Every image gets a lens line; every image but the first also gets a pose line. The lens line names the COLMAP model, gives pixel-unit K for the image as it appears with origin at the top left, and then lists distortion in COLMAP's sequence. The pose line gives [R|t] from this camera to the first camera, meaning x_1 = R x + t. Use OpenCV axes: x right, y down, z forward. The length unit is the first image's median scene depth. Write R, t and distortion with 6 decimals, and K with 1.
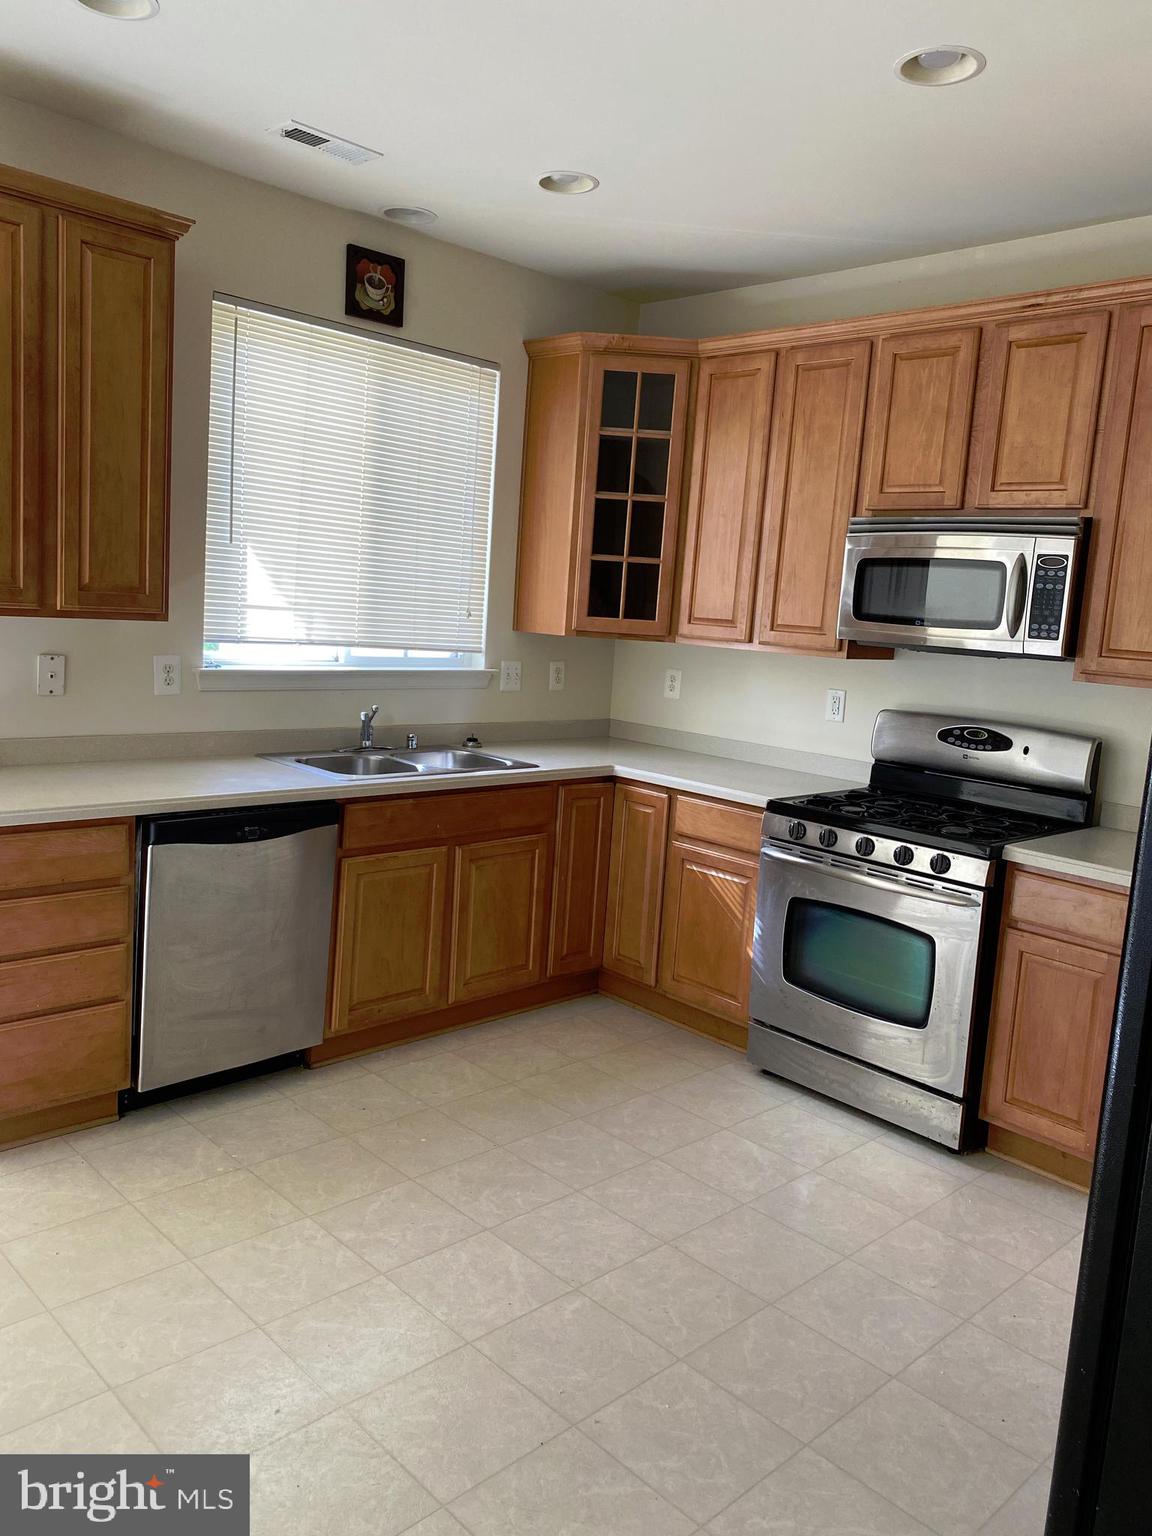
lens RADIAL K [[1167.6, 0, 578.0], [0, 1167.6, 783.8], [0, 0, 1]] dist [0.111540, -0.161820]
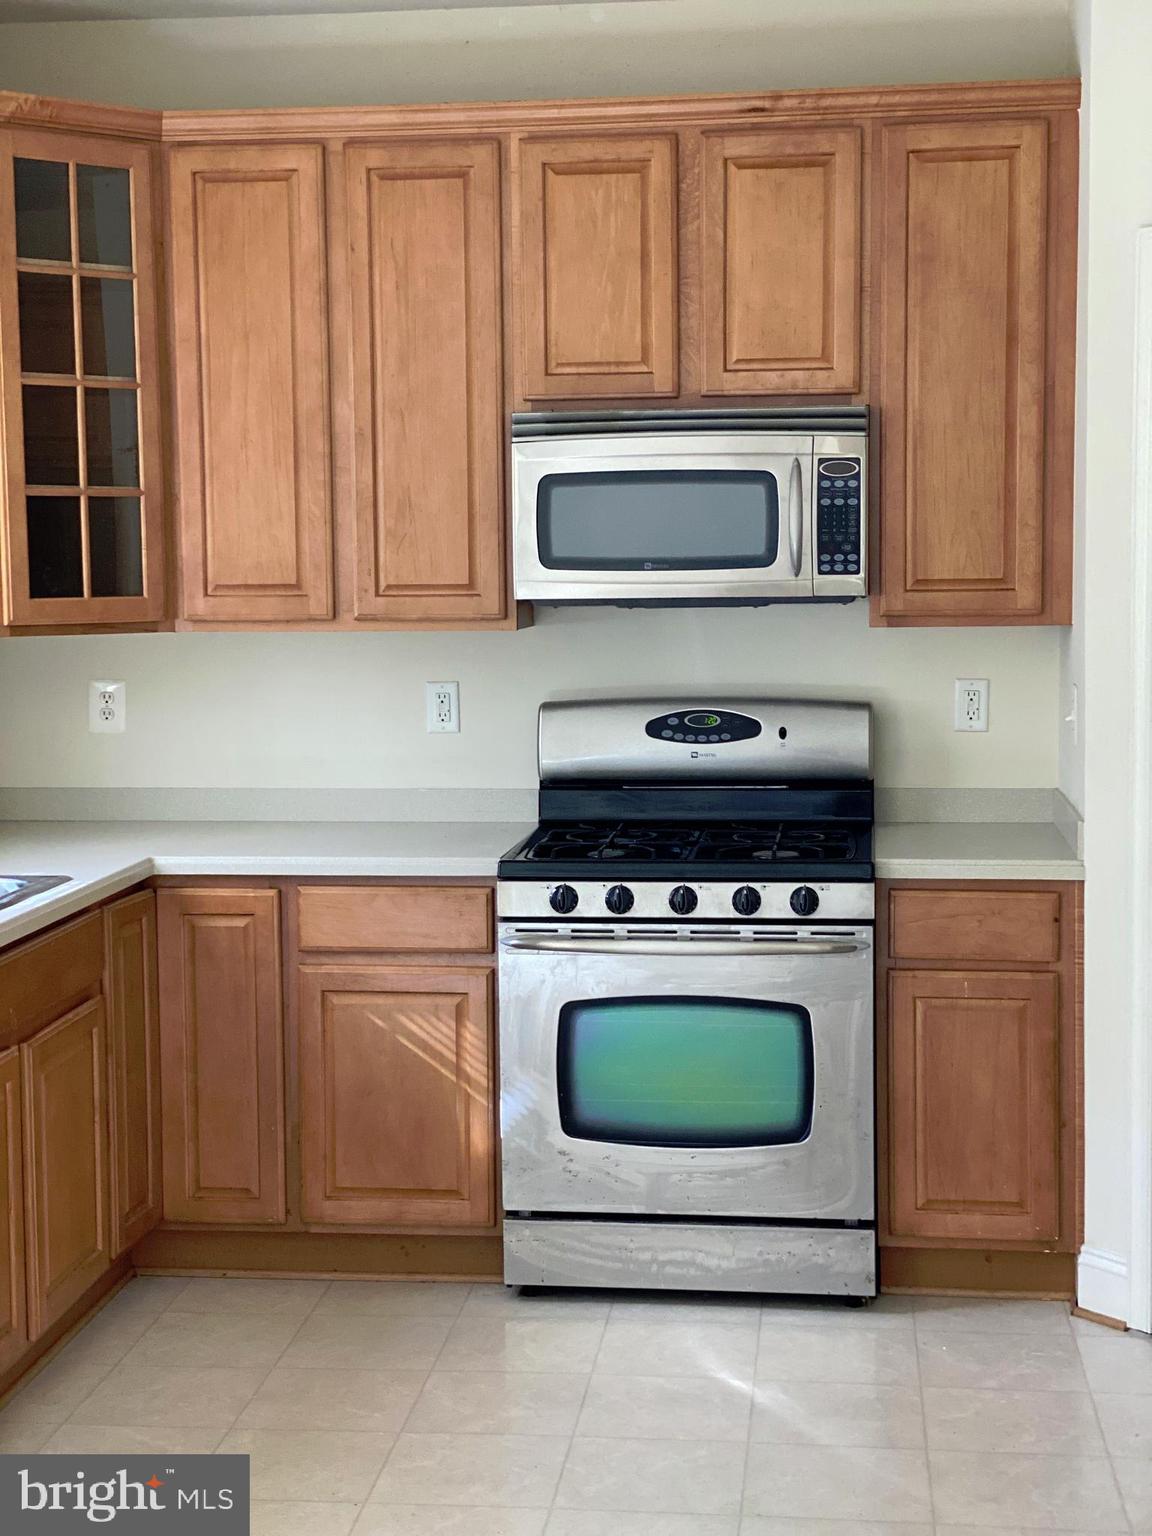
lens RADIAL K [[2297.7, 0, 574.8], [0, 2297.7, 826.2], [0, 0, 1]] dist [0.244892, -0.695844]
pose [[0.772336, -0.151902, 0.616785, -0.579540], [0.163531, 0.985806, 0.038012, -0.046243], [-0.613804, 0.071505, 0.786214, -0.003484]]
